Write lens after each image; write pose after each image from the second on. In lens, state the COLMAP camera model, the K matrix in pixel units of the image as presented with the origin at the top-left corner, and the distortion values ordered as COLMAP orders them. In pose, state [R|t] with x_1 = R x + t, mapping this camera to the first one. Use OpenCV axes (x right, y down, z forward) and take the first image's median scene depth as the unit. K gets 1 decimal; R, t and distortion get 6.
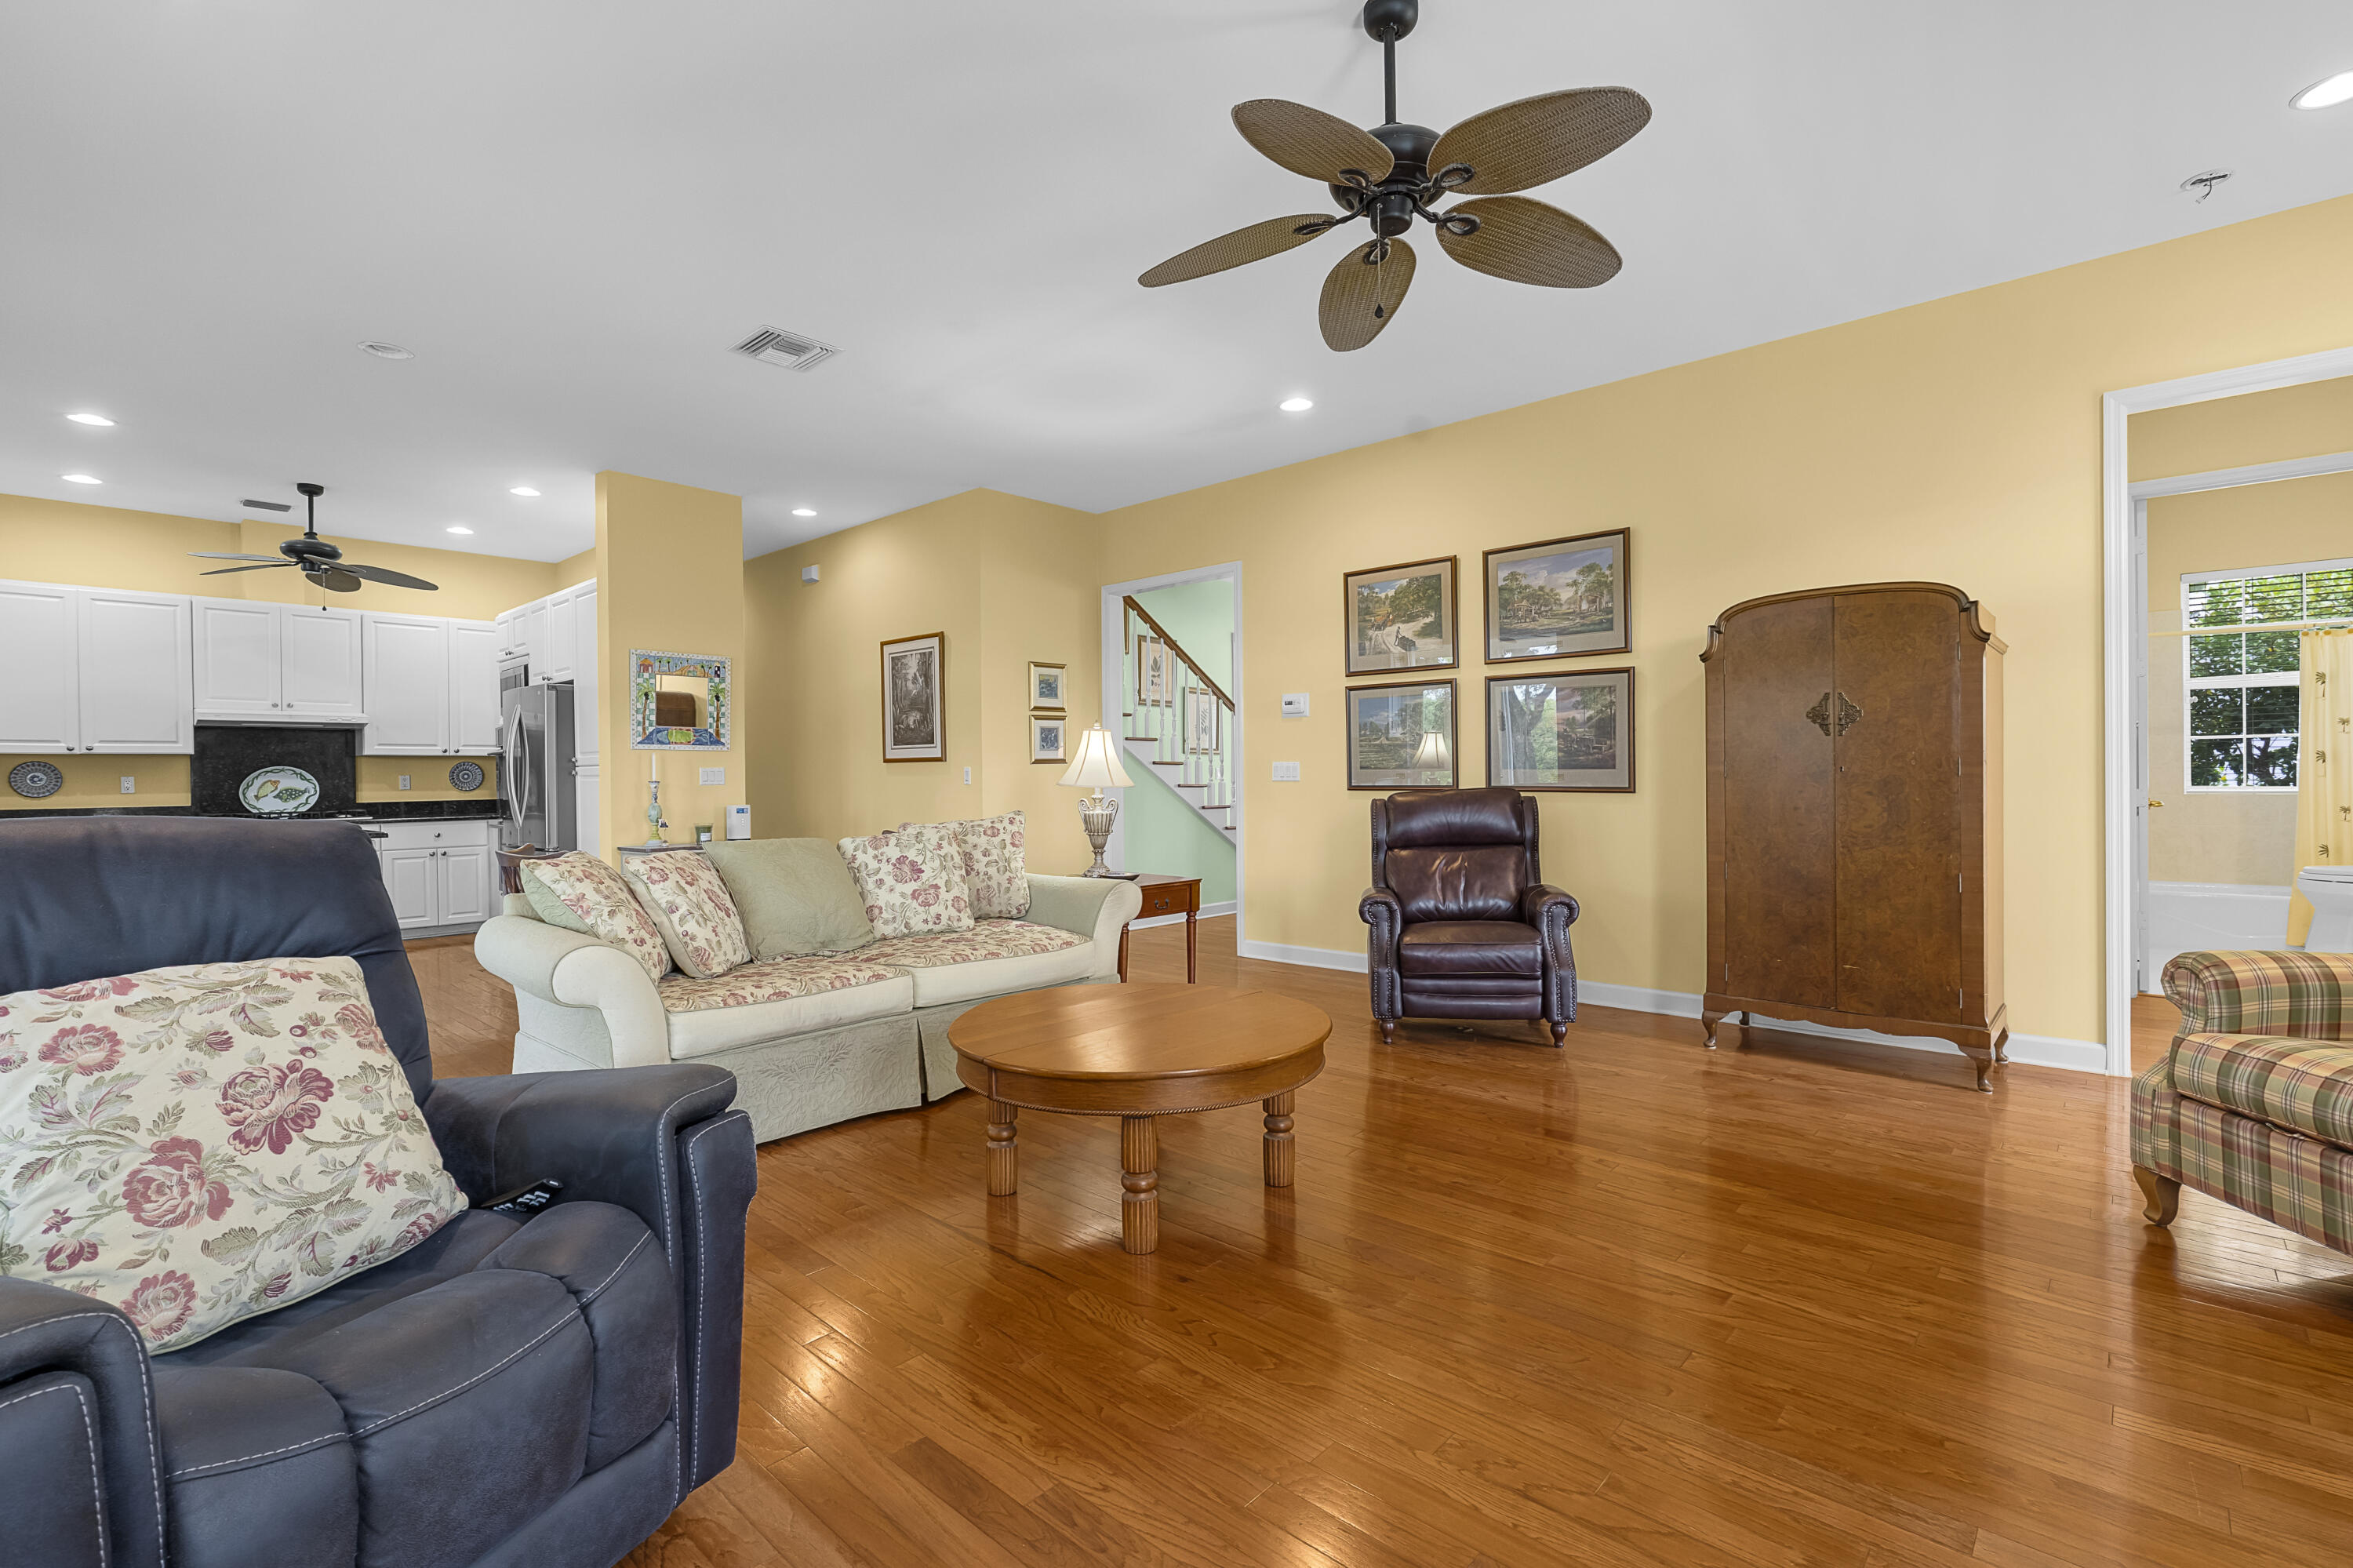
lens RADIAL K [[1057.0, 0, 1181.3], [0, 1057.0, 781.6], [0, 0, 1]] dist [-0.008461, -0.000077]
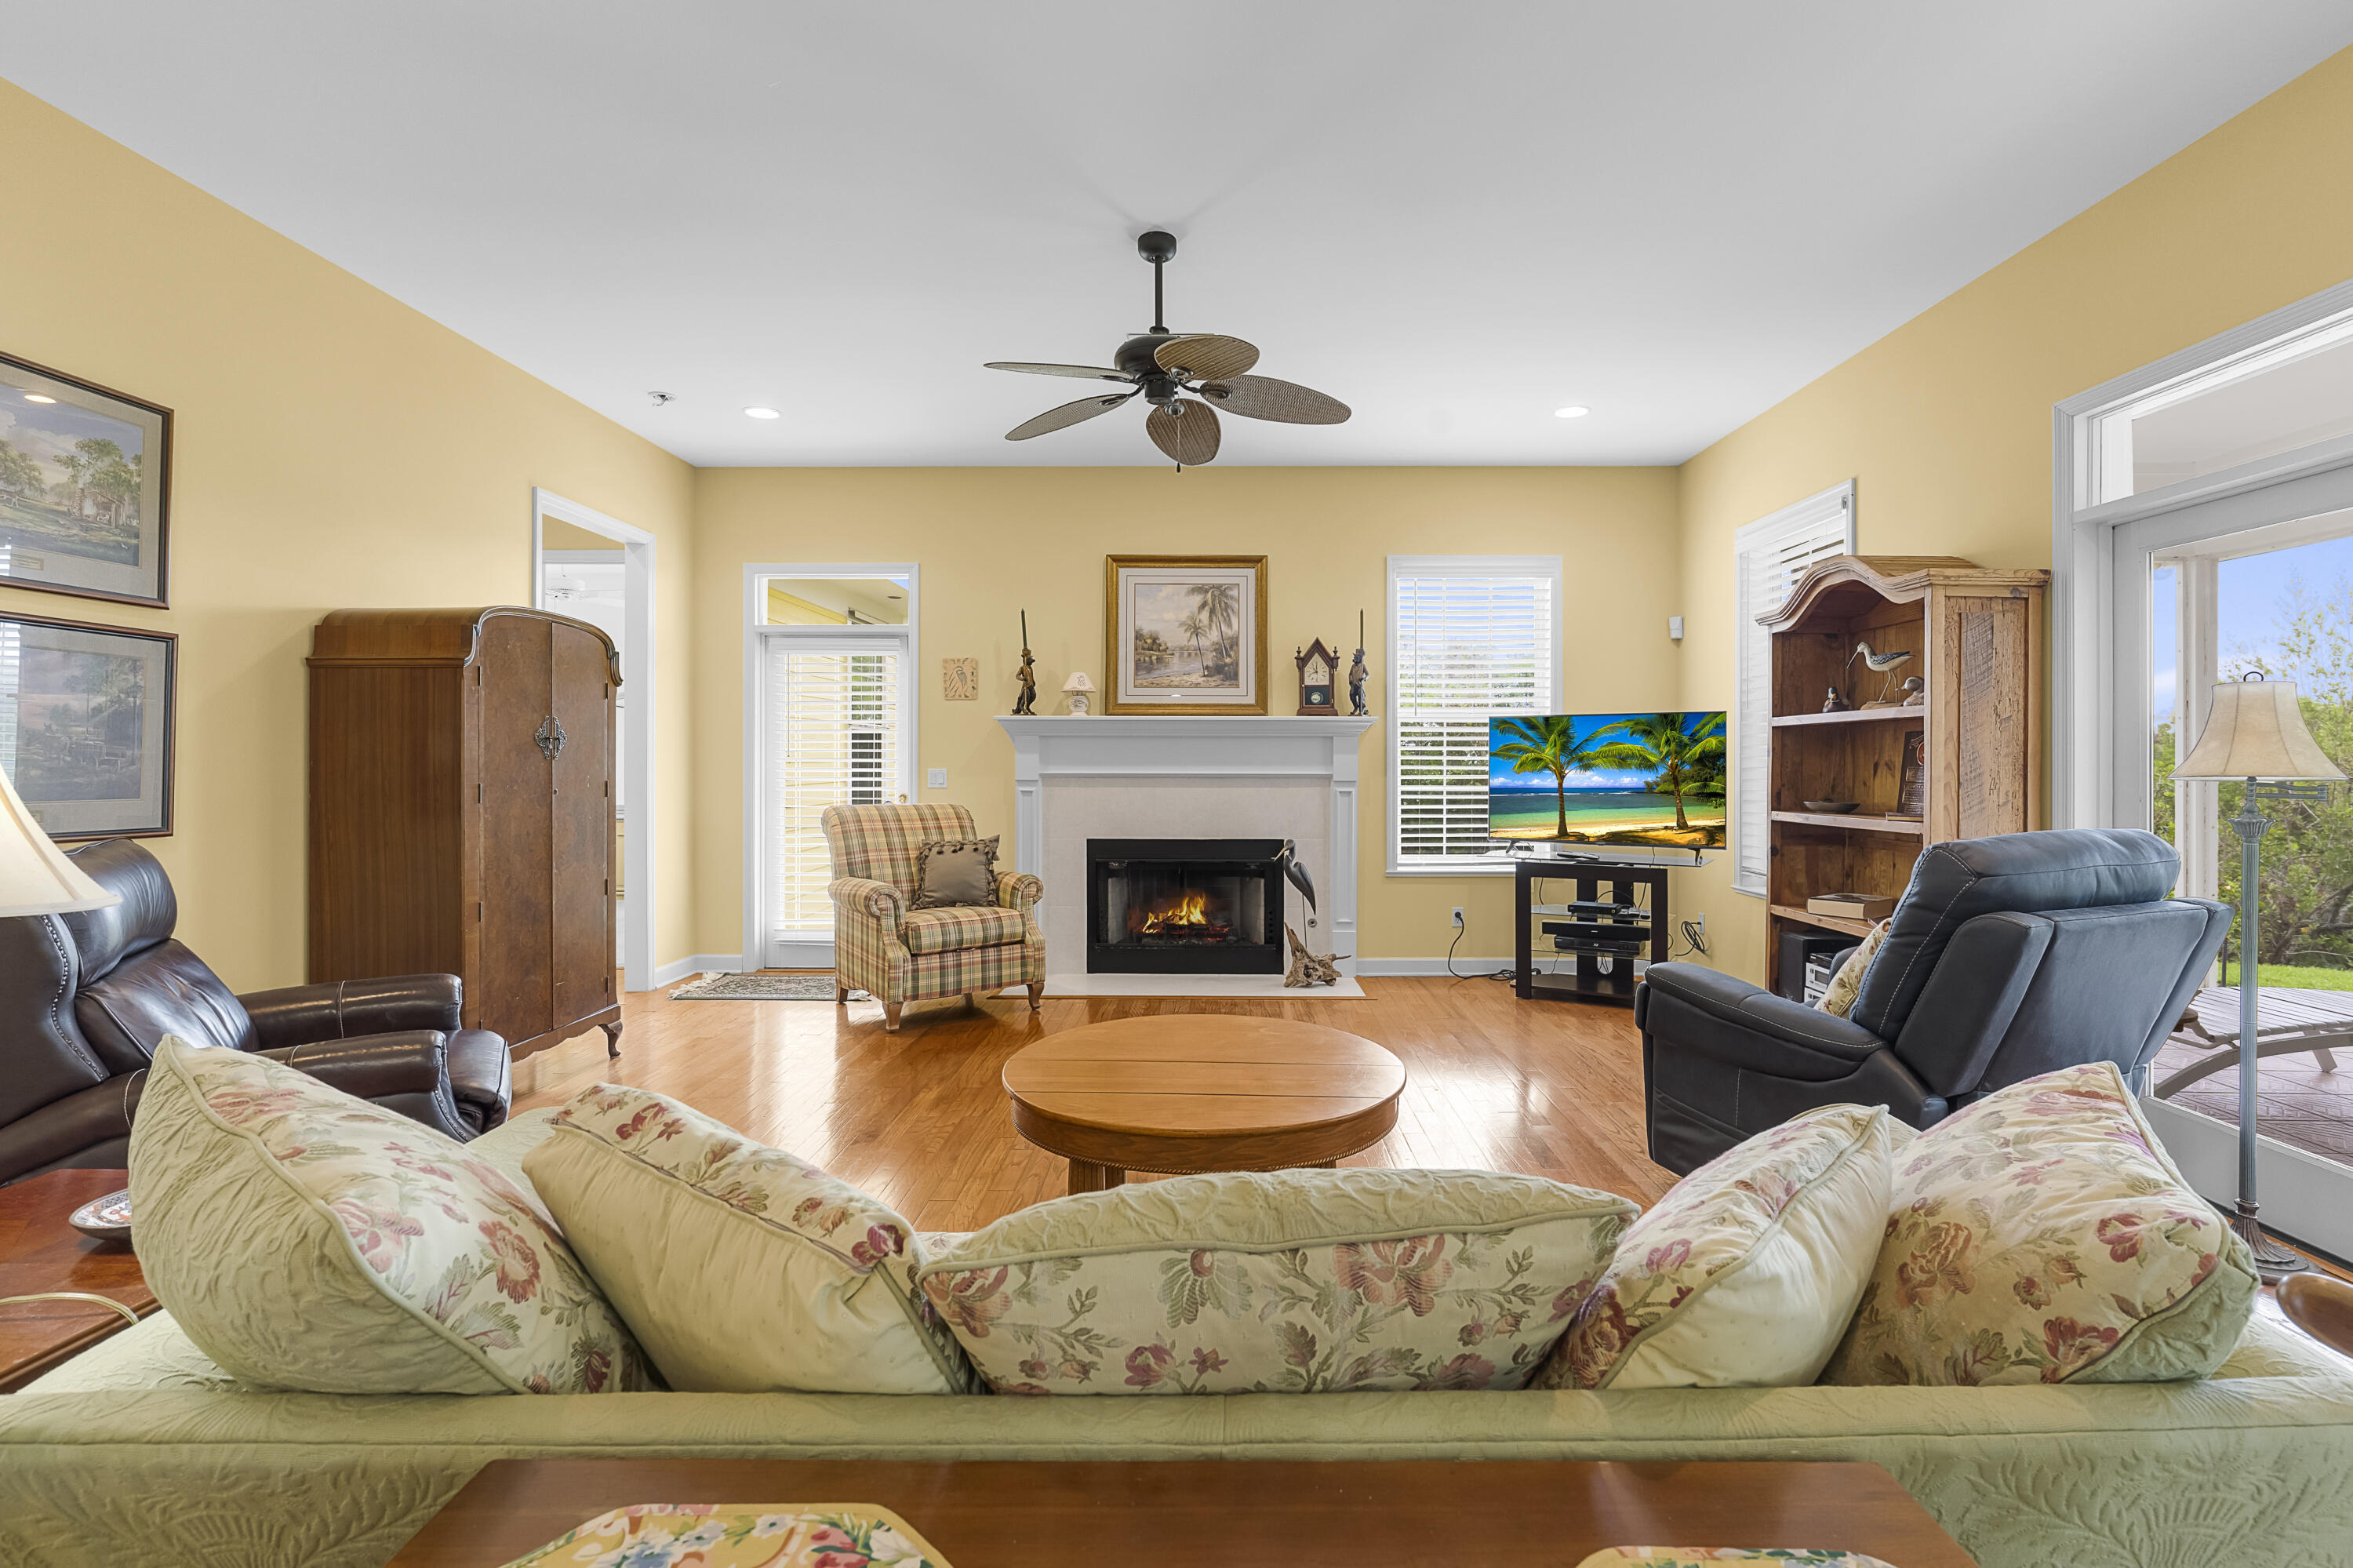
lens RADIAL K [[1057.0, 0, 1198.8], [0, 1057.0, 762.5], [0, 0, 1]] dist [-0.008461, -0.000077]
pose [[-0.659481, 0.010342, 0.751650, -0.386493], [0.010650, 0.999934, -0.004415, -0.020269], [-0.751646, 0.005093, -0.659548, 0.836256]]
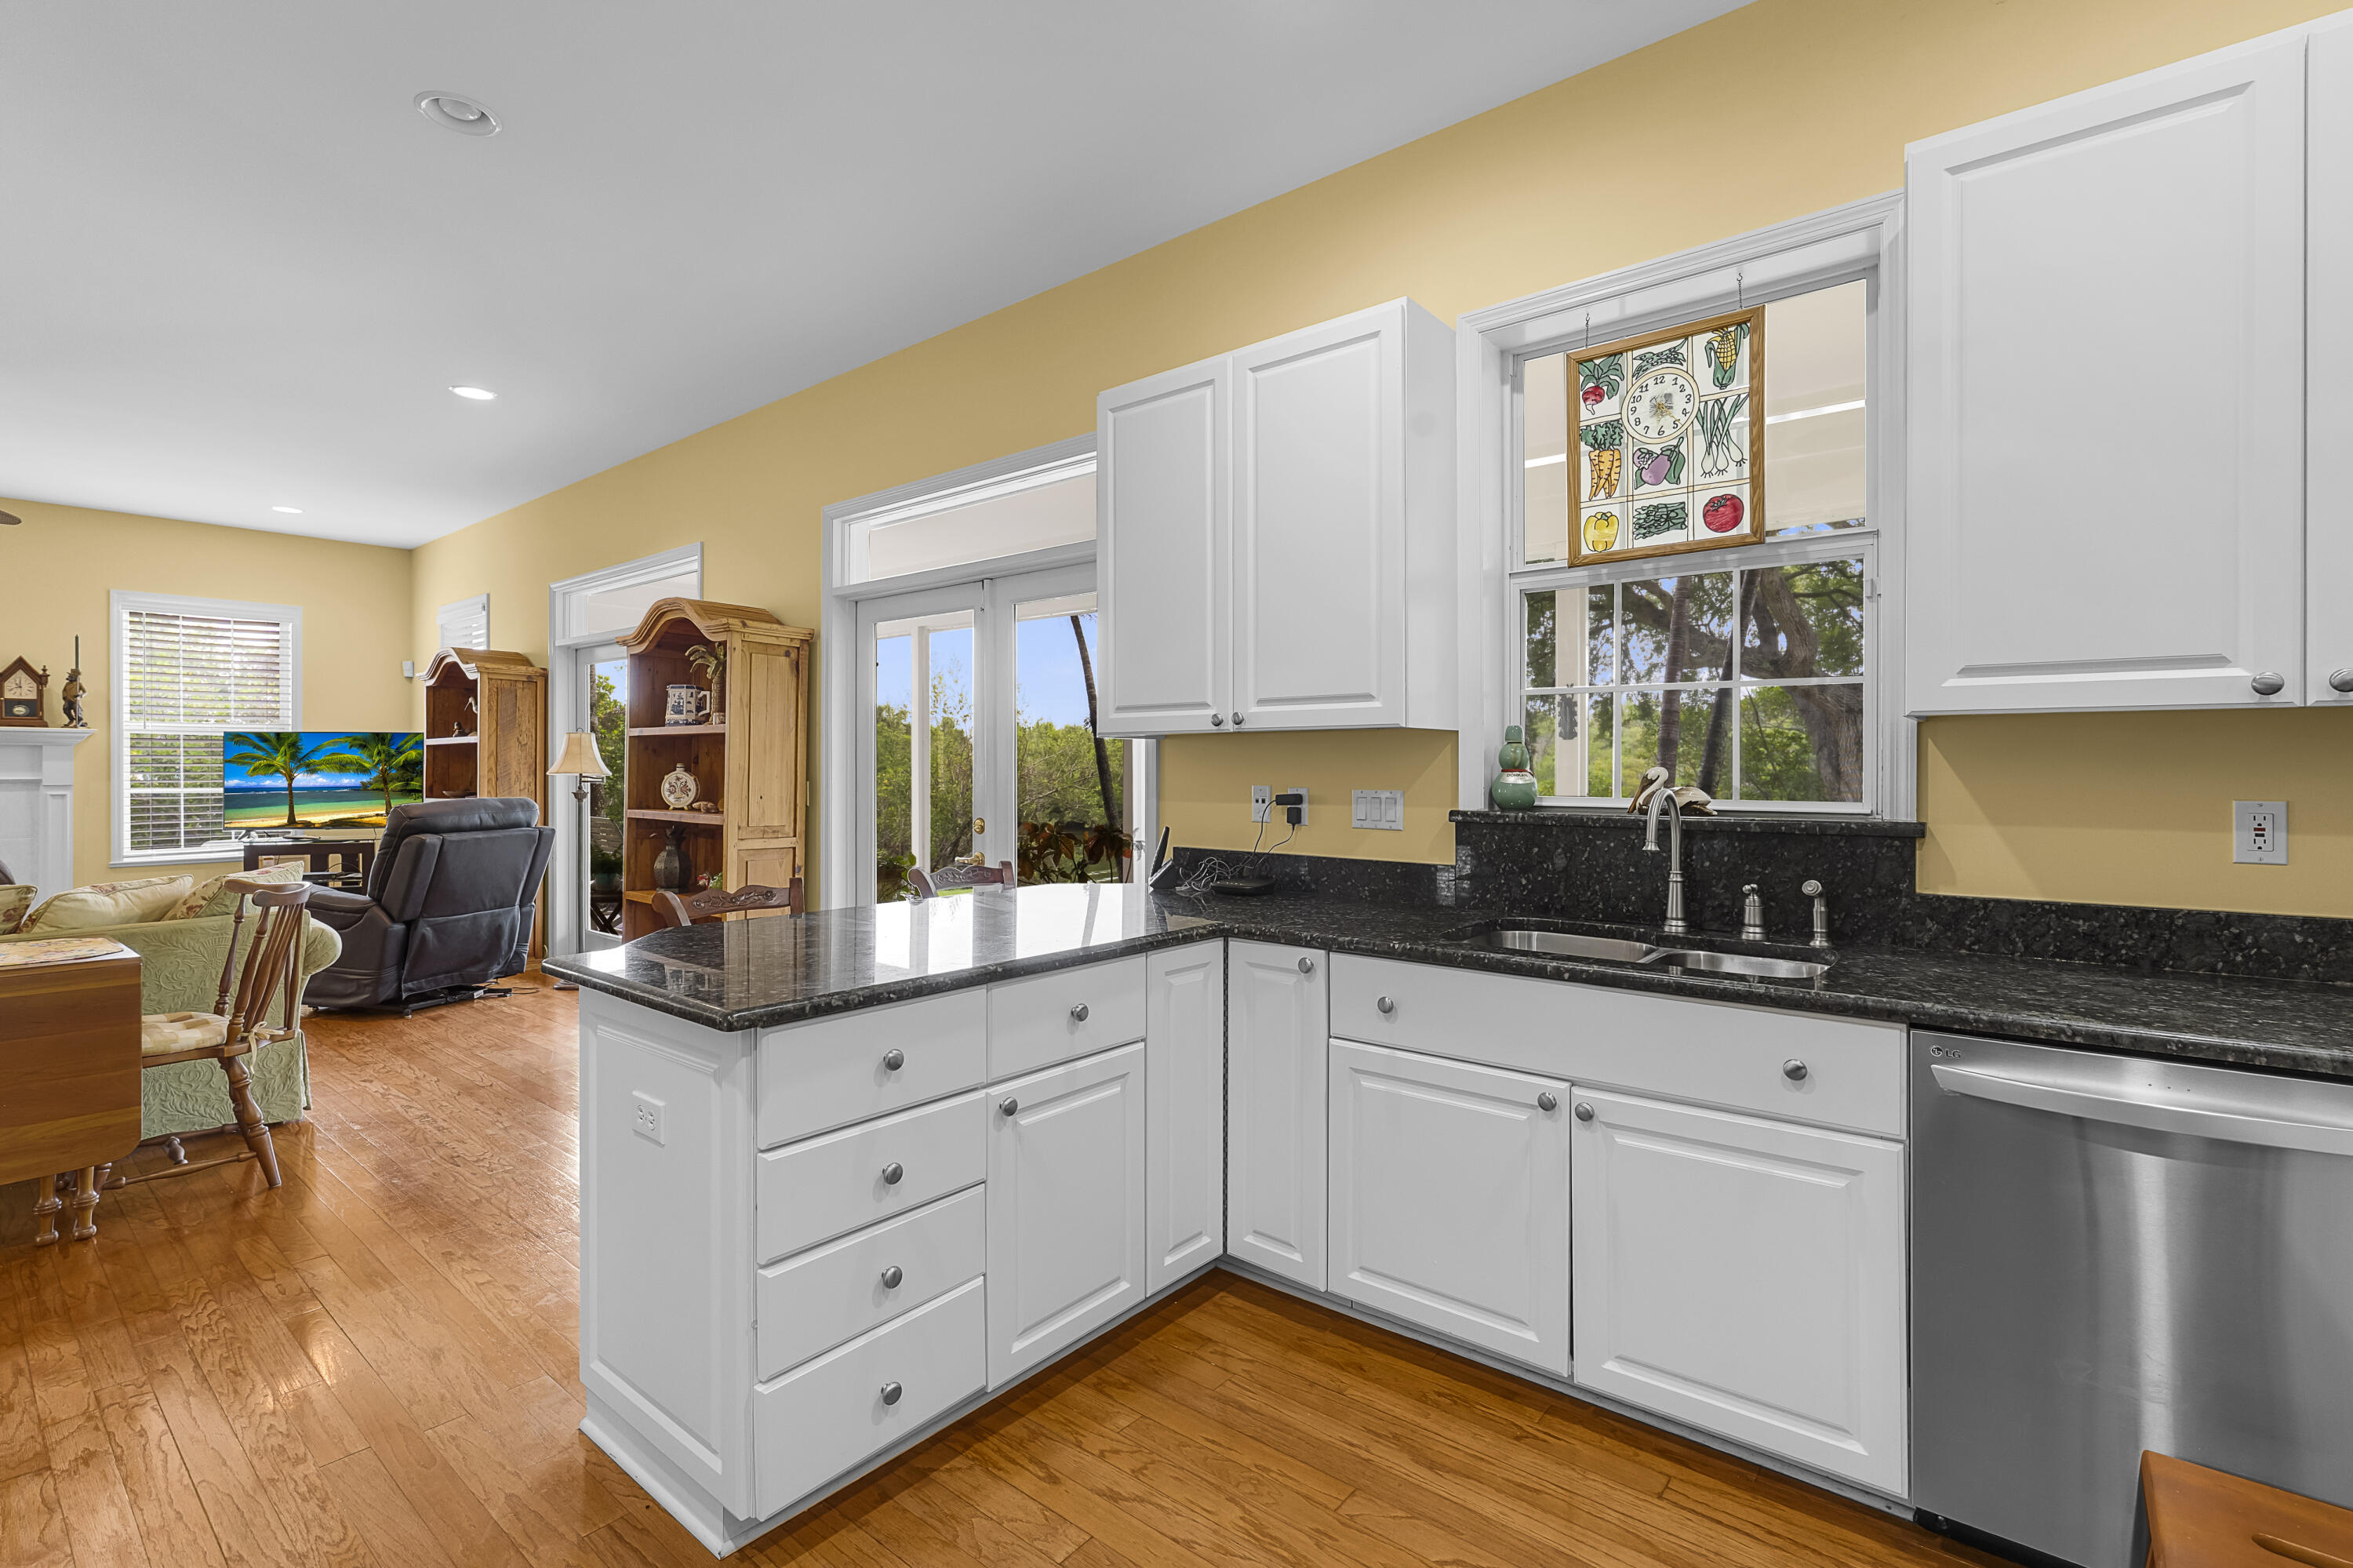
lens RADIAL K [[1057.0, 0, 1175.4], [0, 1057.0, 770.9], [0, 0, 1]] dist [-0.008461, -0.000077]
pose [[-0.998423, 0.013099, -0.054587, -0.892817], [0.012471, 0.999852, 0.011822, -0.019059], [0.054734, 0.011123, -0.998439, 1.286078]]
